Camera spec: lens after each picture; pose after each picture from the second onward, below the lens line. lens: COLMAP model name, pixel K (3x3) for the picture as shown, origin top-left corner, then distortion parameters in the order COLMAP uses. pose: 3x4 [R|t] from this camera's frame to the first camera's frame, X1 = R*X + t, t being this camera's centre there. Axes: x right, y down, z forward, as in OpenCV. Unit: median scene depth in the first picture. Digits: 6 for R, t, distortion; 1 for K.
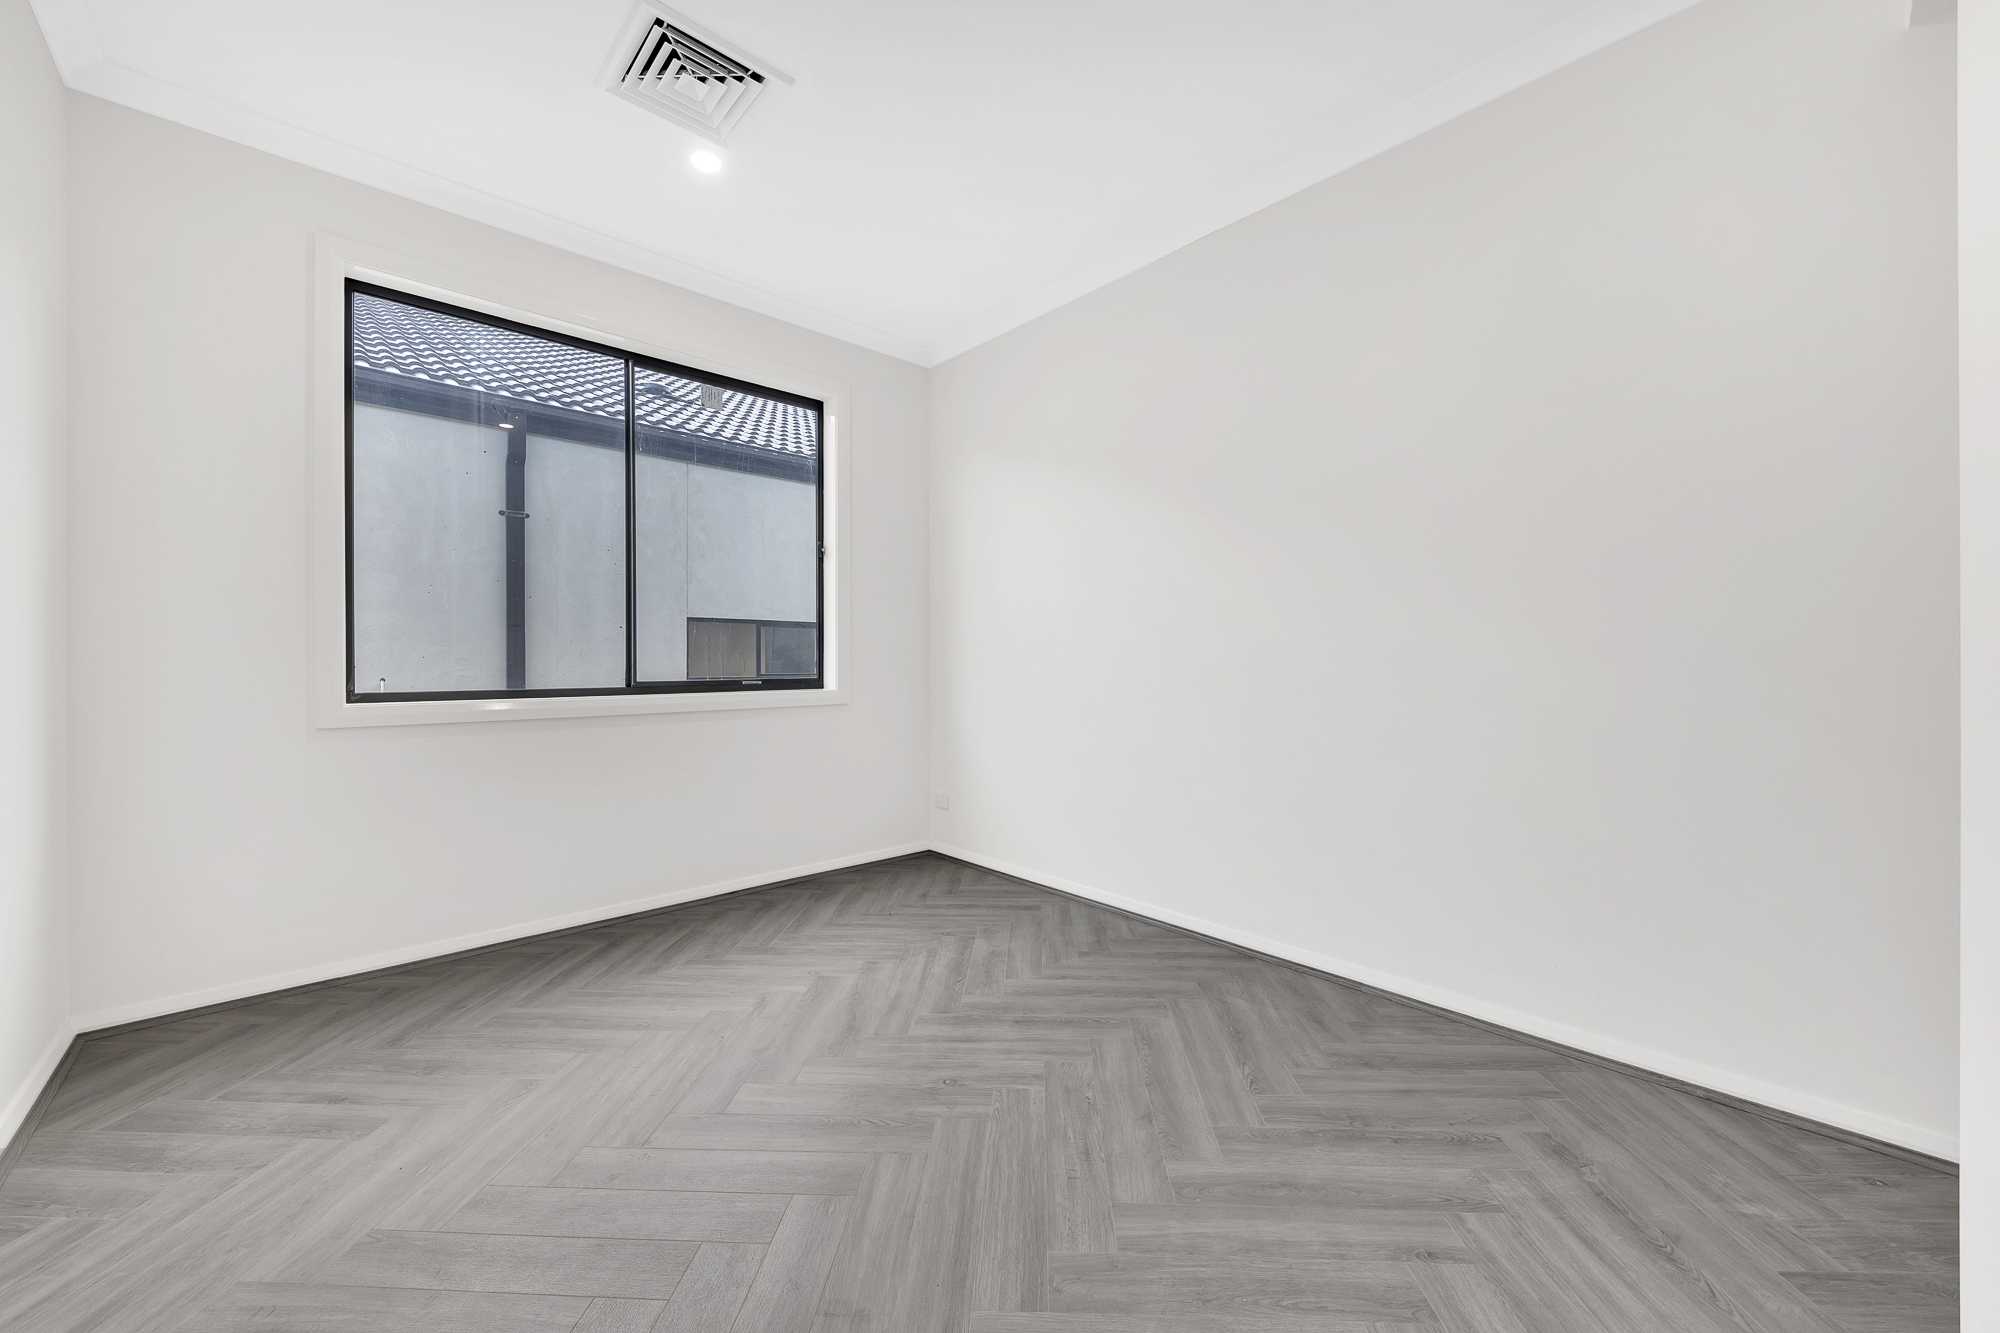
lens RADIAL K [[761.9, 0, 1014.1], [0, 761.9, 661.2], [0, 0, 1]] dist [0.000232, -0.000351]
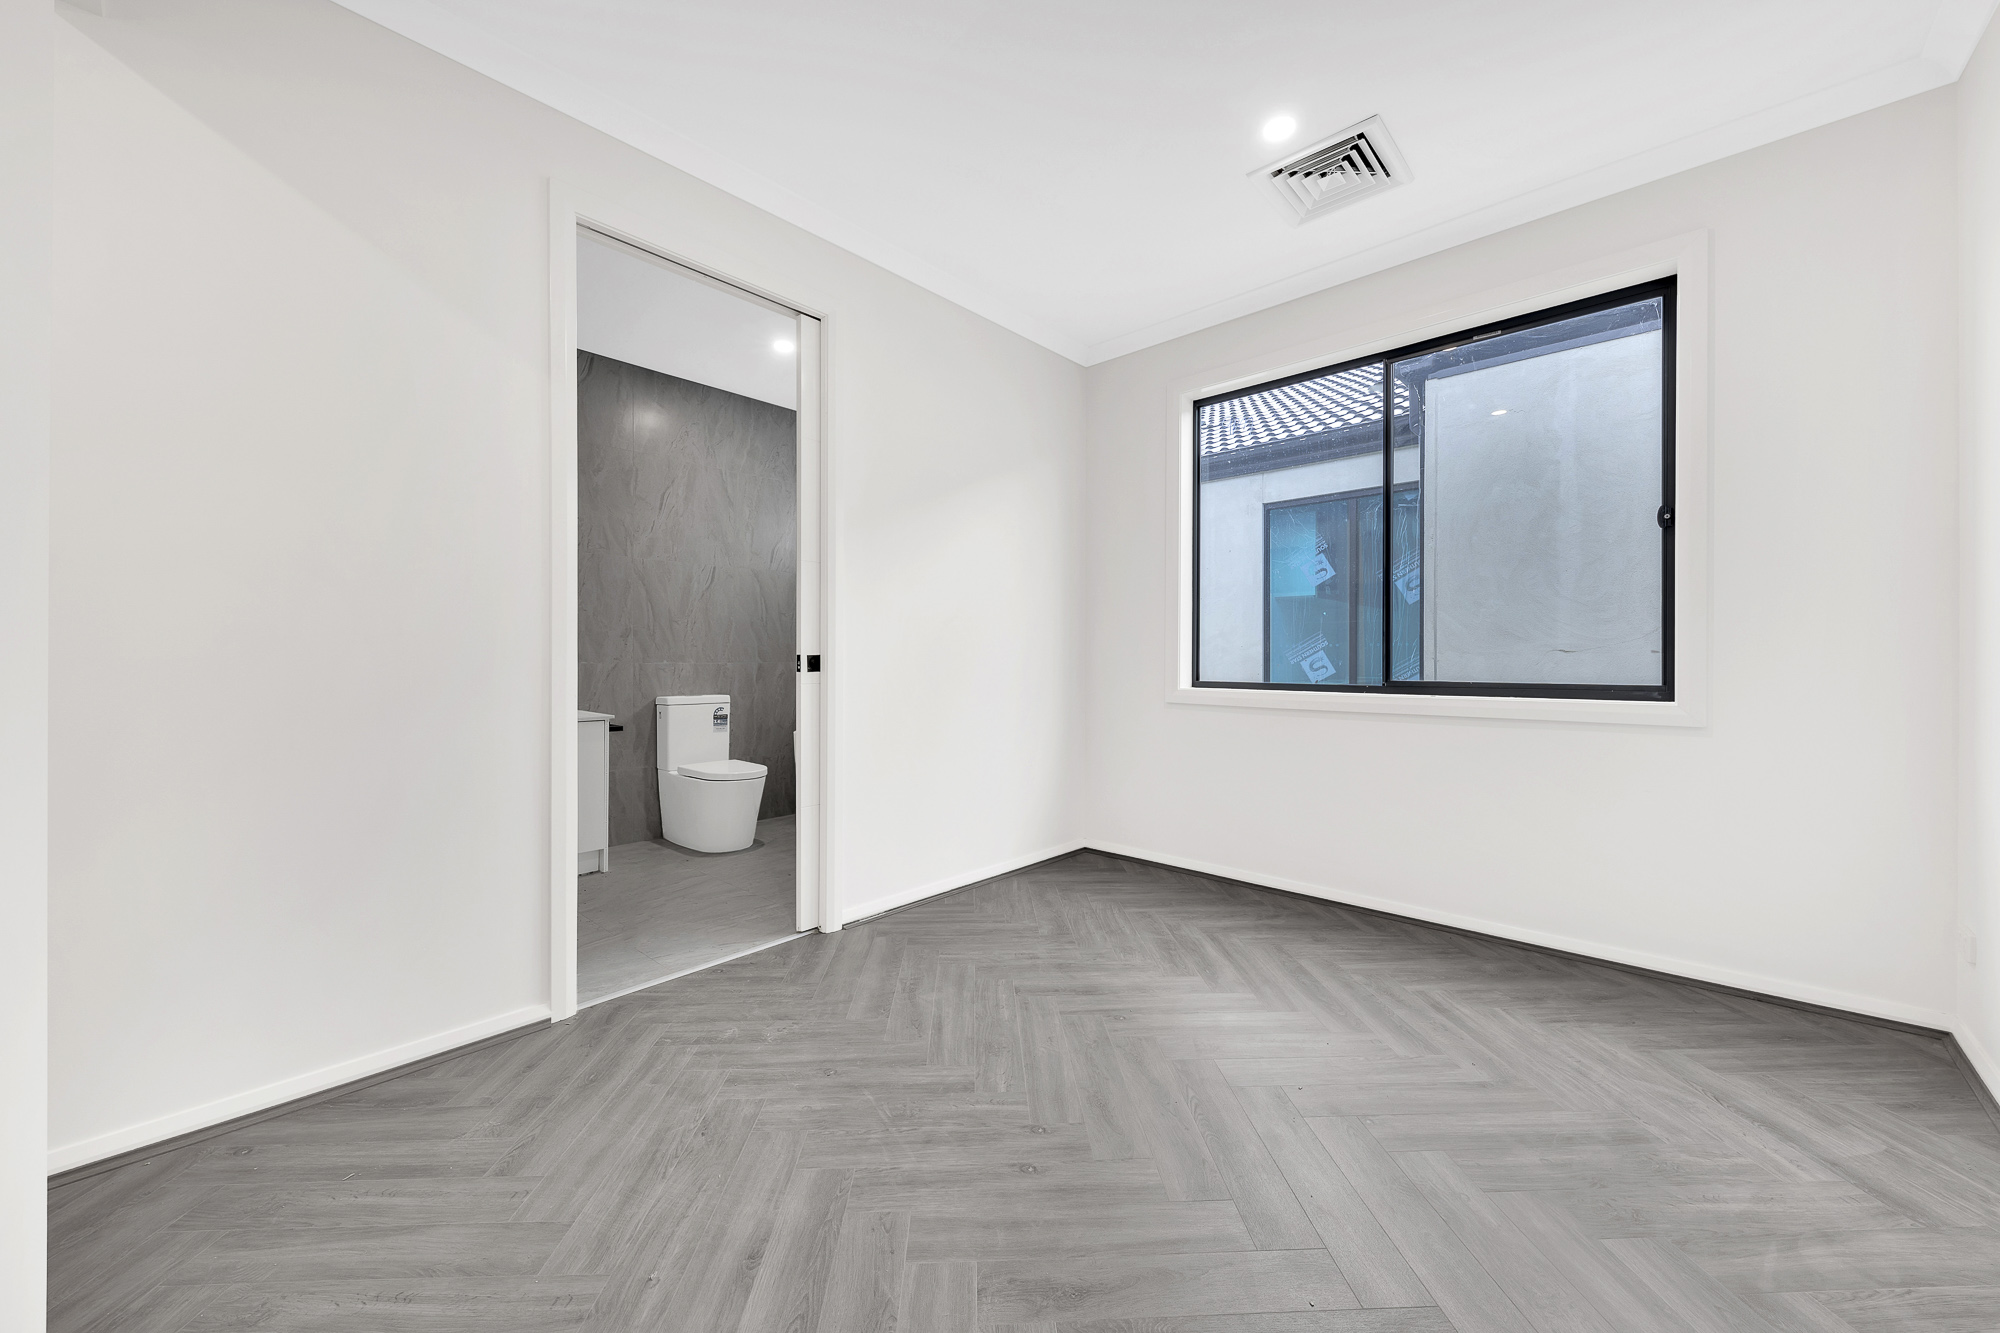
lens RADIAL K [[761.9, 0, 1014.1], [0, 761.9, 661.2], [0, 0, 1]] dist [0.000232, -0.000351]
pose [[0.052006, 0.000712, -0.998647, 0.561641], [-0.004562, 0.999989, 0.000475, 0.004300], [0.998636, 0.004531, 0.052009, 0.550785]]
